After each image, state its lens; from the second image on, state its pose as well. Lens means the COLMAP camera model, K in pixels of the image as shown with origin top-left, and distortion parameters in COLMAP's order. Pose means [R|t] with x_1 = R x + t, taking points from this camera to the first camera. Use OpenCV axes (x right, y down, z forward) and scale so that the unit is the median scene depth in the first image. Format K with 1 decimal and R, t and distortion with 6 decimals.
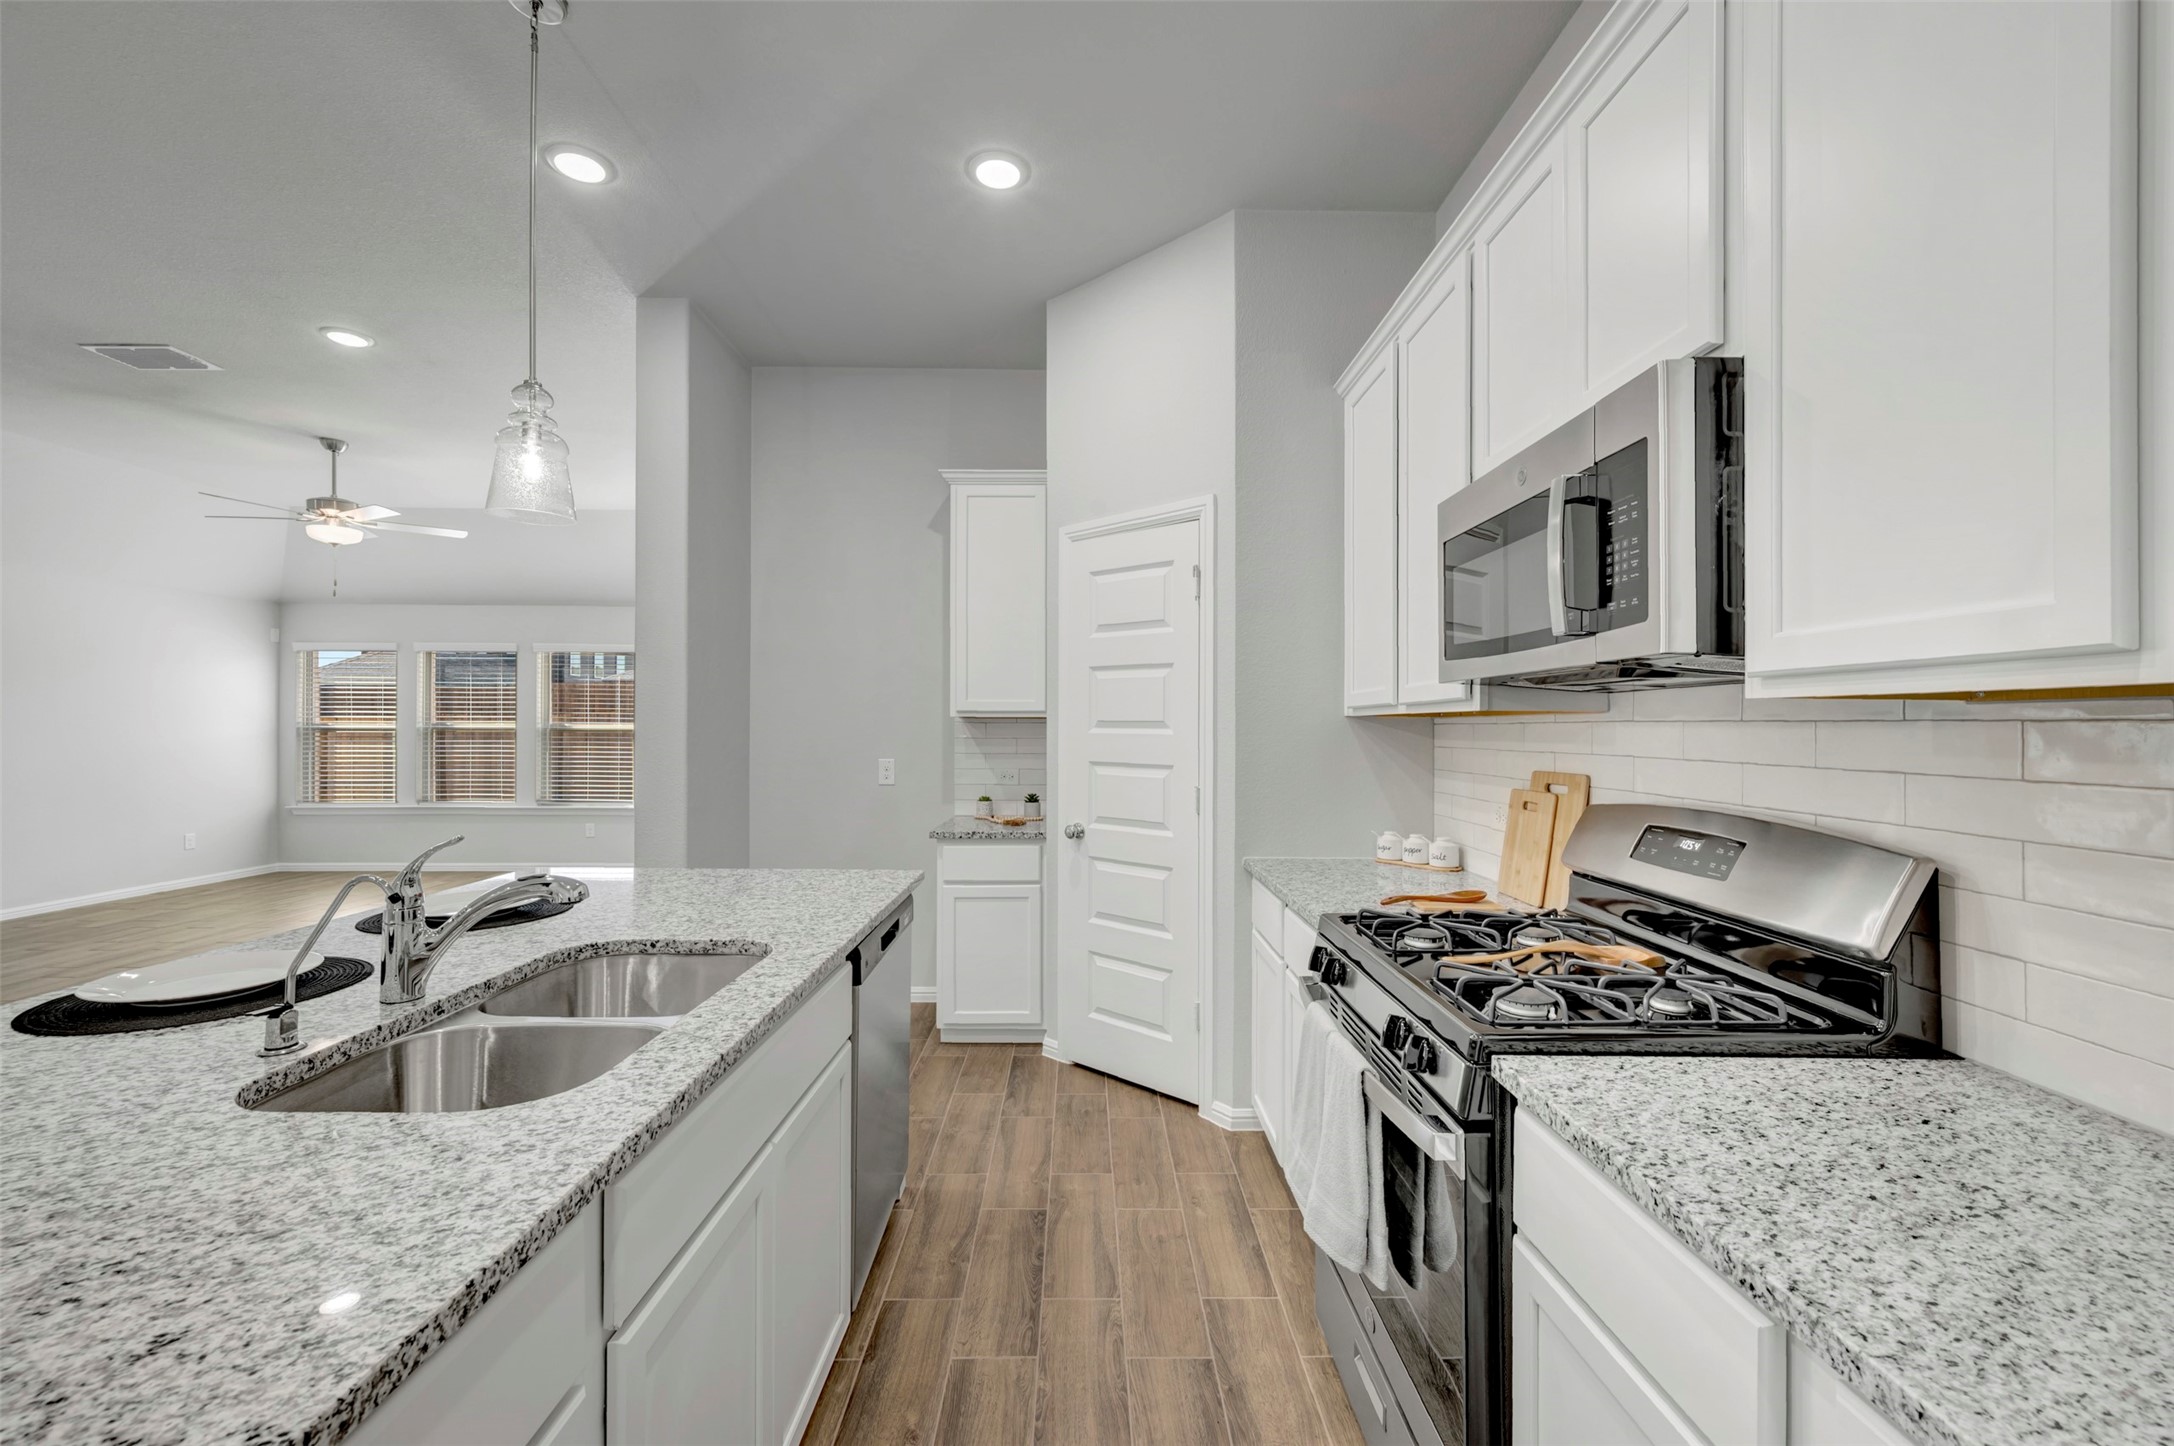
lens RADIAL K [[861.4, 0, 1091.3], [0, 861.4, 726.8], [0, 0, 1]] dist [0.001341, -0.000022]
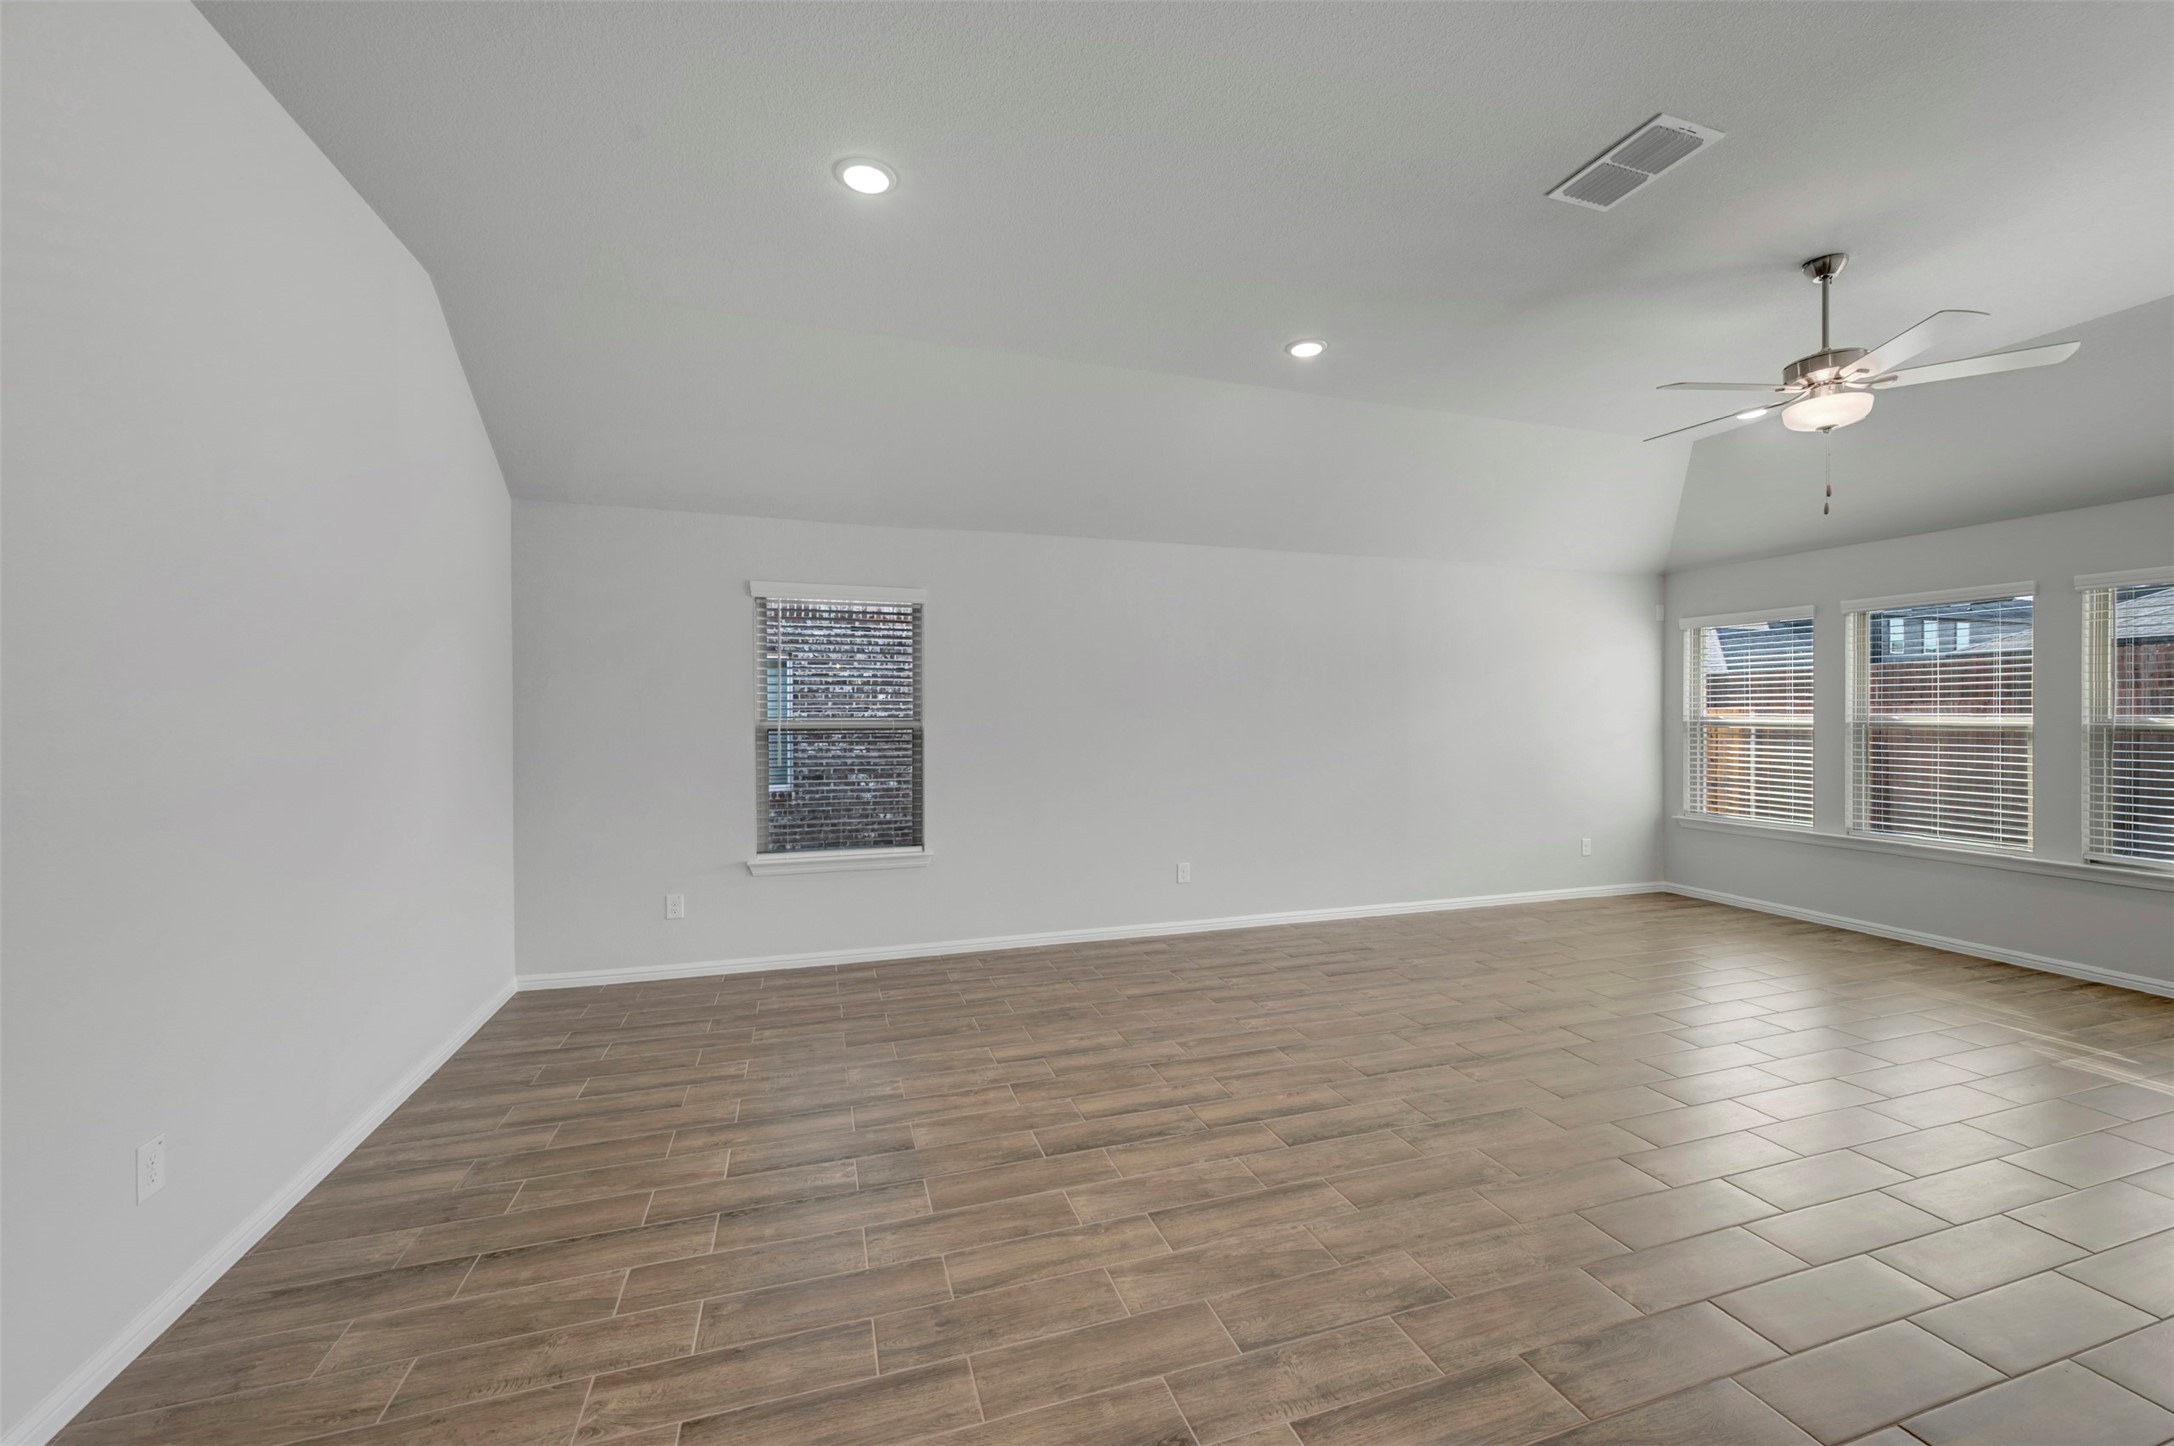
lens RADIAL K [[861.4, 0, 1092.8], [0, 861.4, 711.3], [0, 0, 1]] dist [0.001341, -0.000022]
pose [[0.299795, -0.011225, -0.953938, -0.858551], [0.004734, 0.999936, -0.010278, -0.009199], [0.953992, -0.001434, 0.299829, 0.598859]]
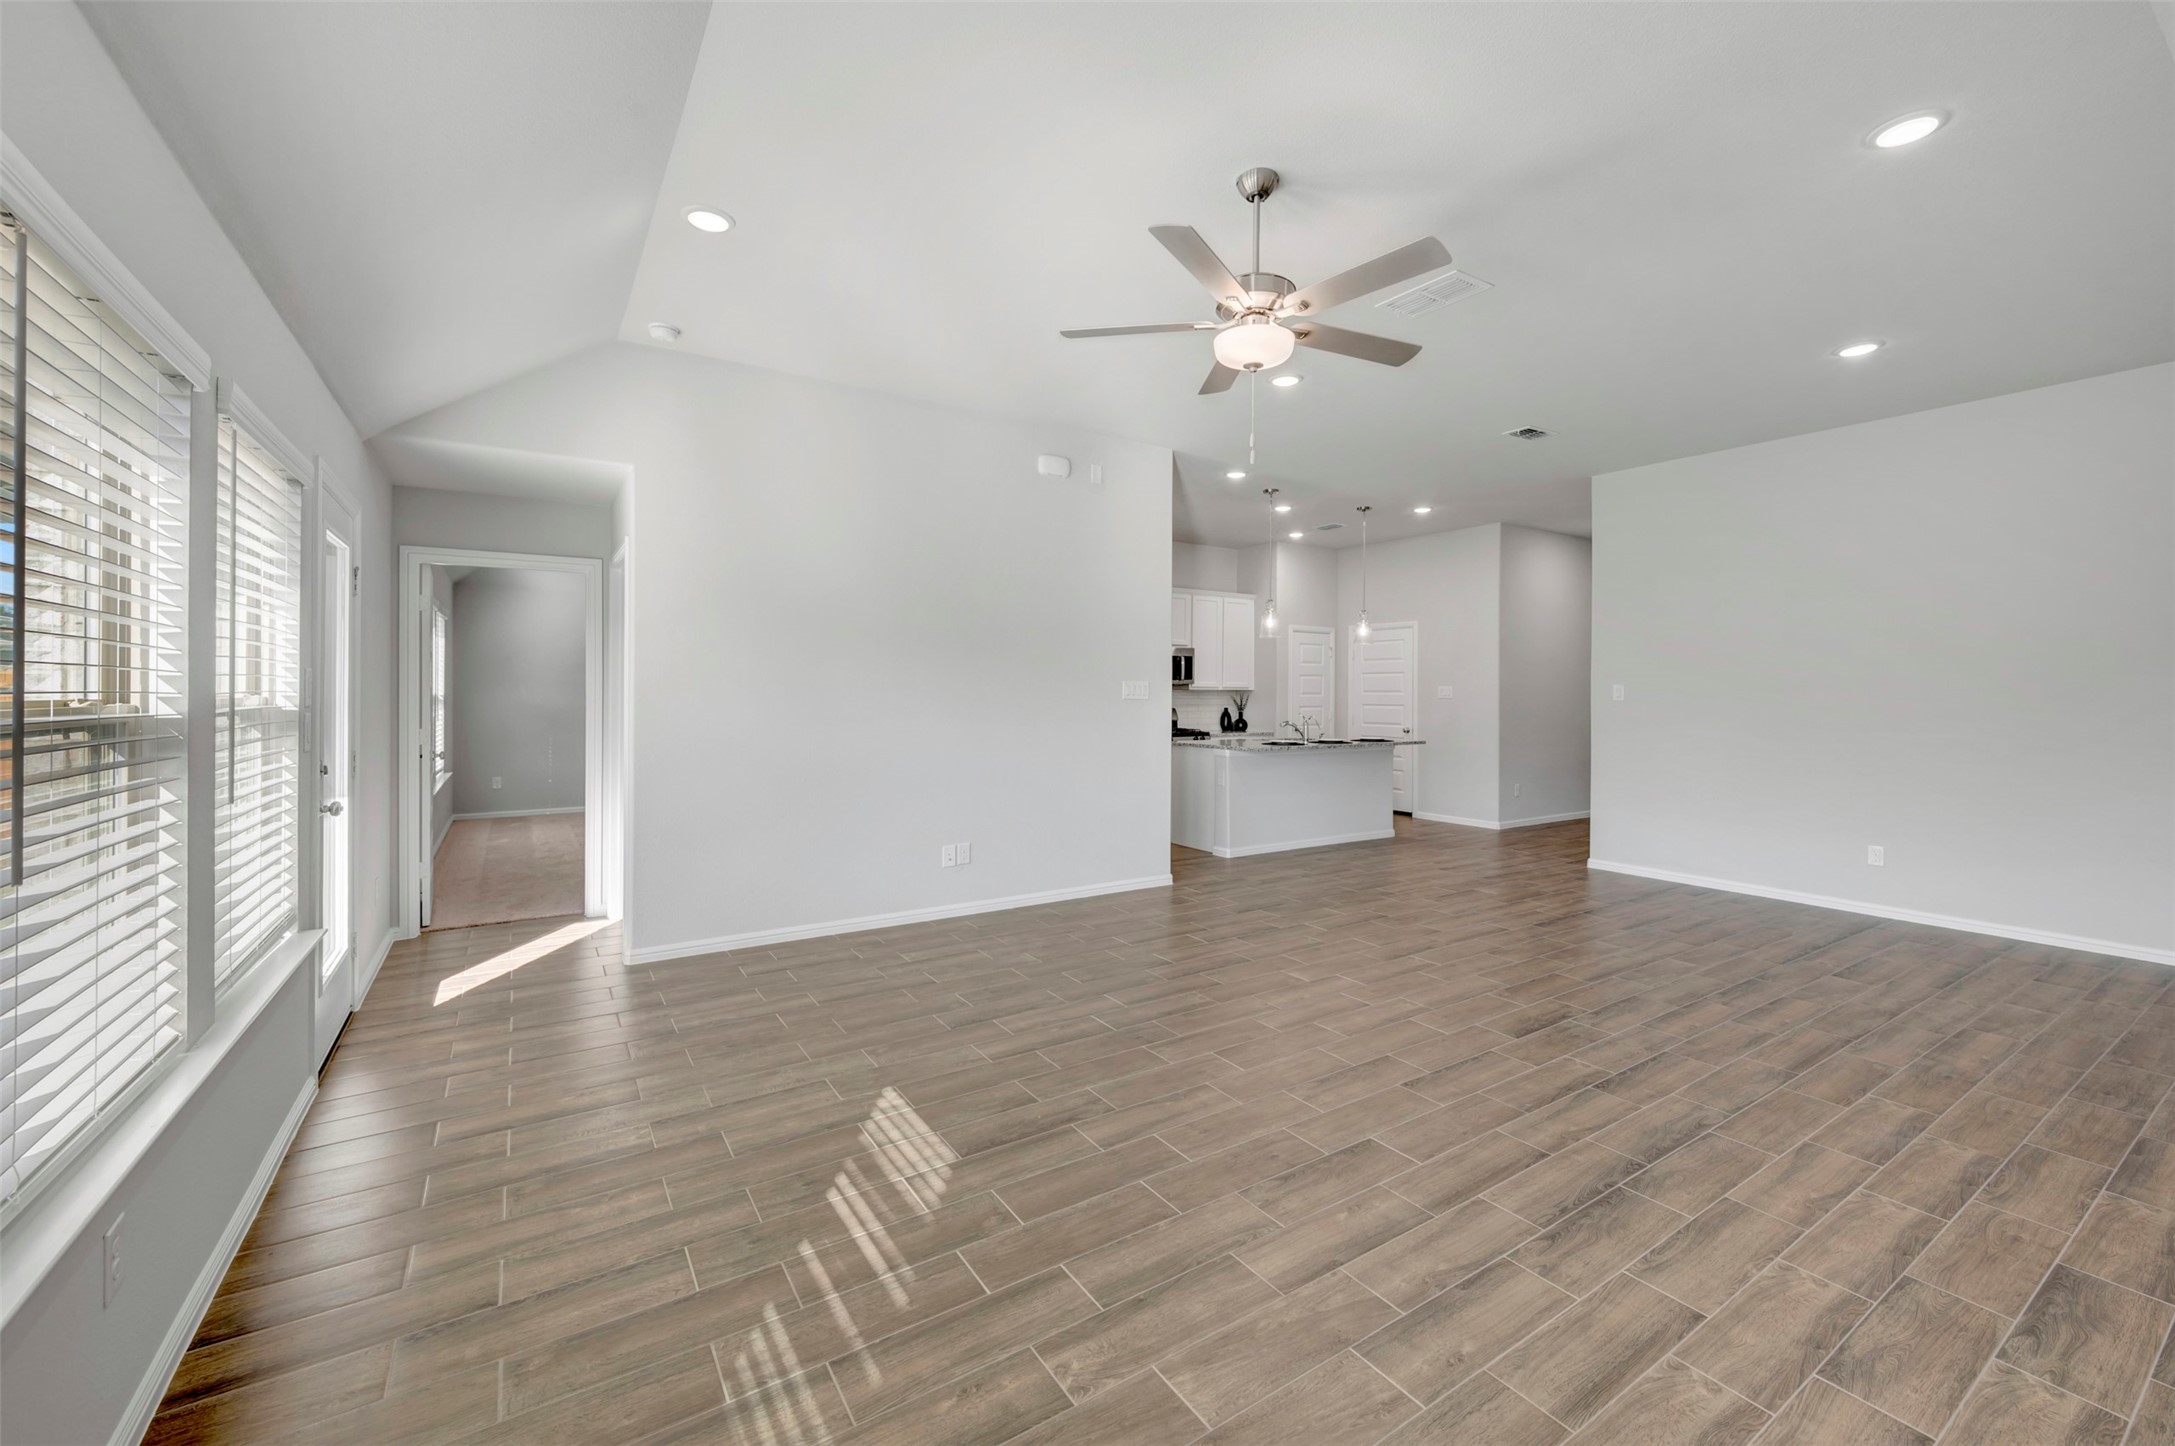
lens RADIAL K [[861.8, 0, 1093.9], [0, 861.8, 725.1], [0, 0, 1]] dist [0.001341, -0.000022]
pose [[-0.529716, -0.041719, 0.847149, -2.435204], [-0.008743, 0.999005, 0.043731, -0.018893], [-0.848130, 0.015759, -0.529553, 2.592726]]
